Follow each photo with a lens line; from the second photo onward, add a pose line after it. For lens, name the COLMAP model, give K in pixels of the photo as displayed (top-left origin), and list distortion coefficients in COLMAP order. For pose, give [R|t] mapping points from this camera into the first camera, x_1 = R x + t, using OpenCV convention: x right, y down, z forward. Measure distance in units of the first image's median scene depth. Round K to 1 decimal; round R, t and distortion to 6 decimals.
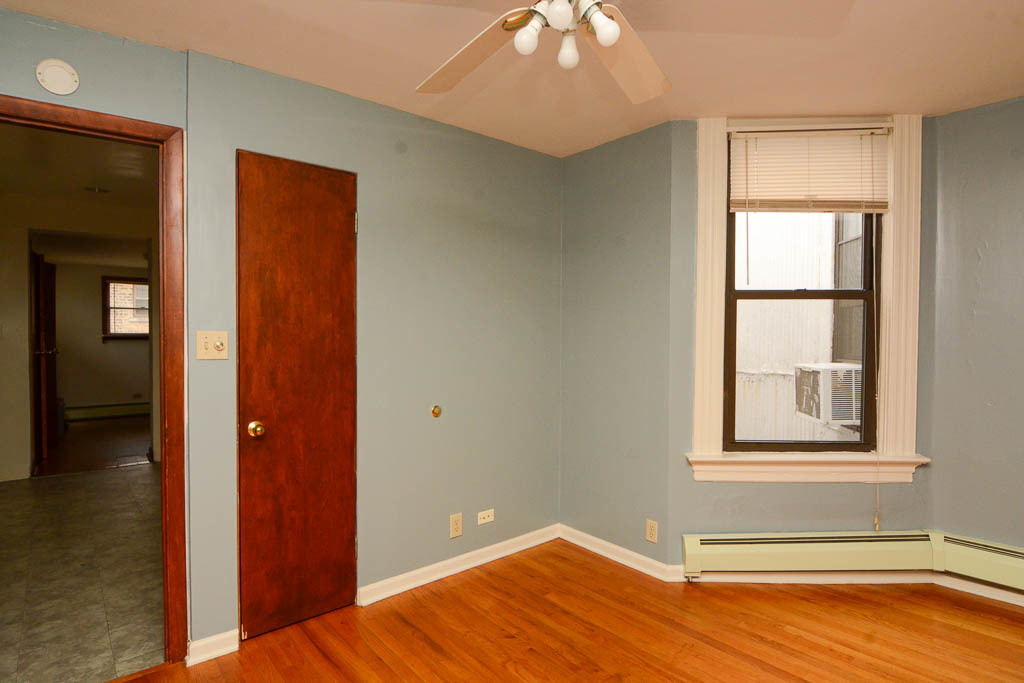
lens RADIAL K [[581.4, 0, 512.0], [0, 581.4, 341.5], [0, 0, 1]] dist [0.003395, -0.018685]
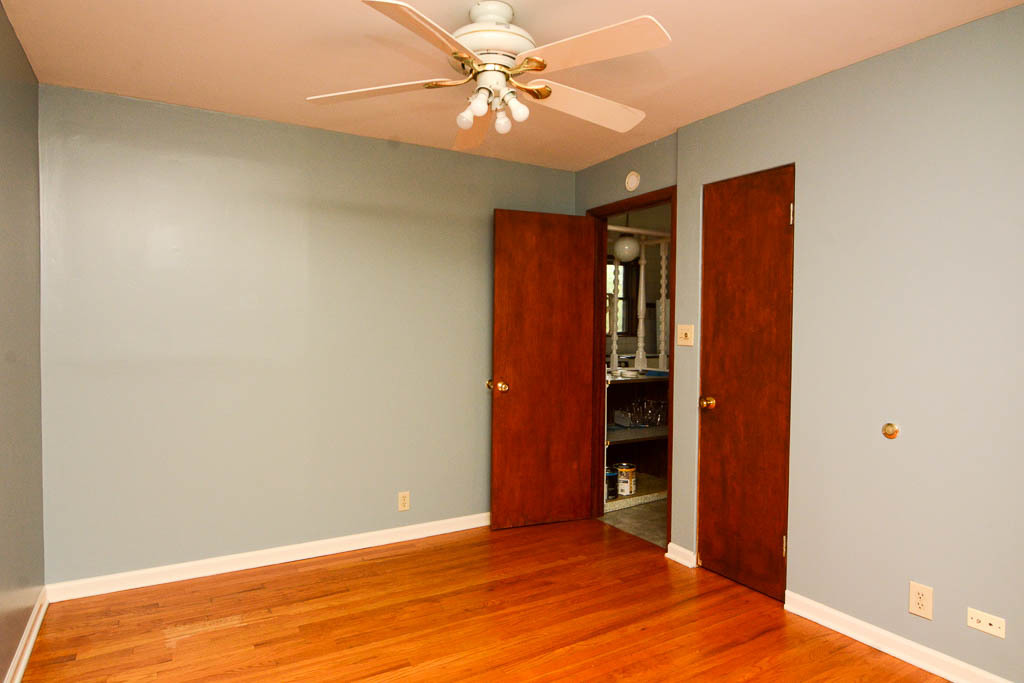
lens RADIAL K [[581.4, 0, 512.0], [0, 581.4, 341.5], [0, 0, 1]] dist [0.003395, -0.018685]
pose [[-0.173033, 0.019880, -0.984715, 0.821119], [-0.032560, 0.999134, 0.025892, -0.000369], [0.984378, 0.036542, -0.172236, 0.753679]]
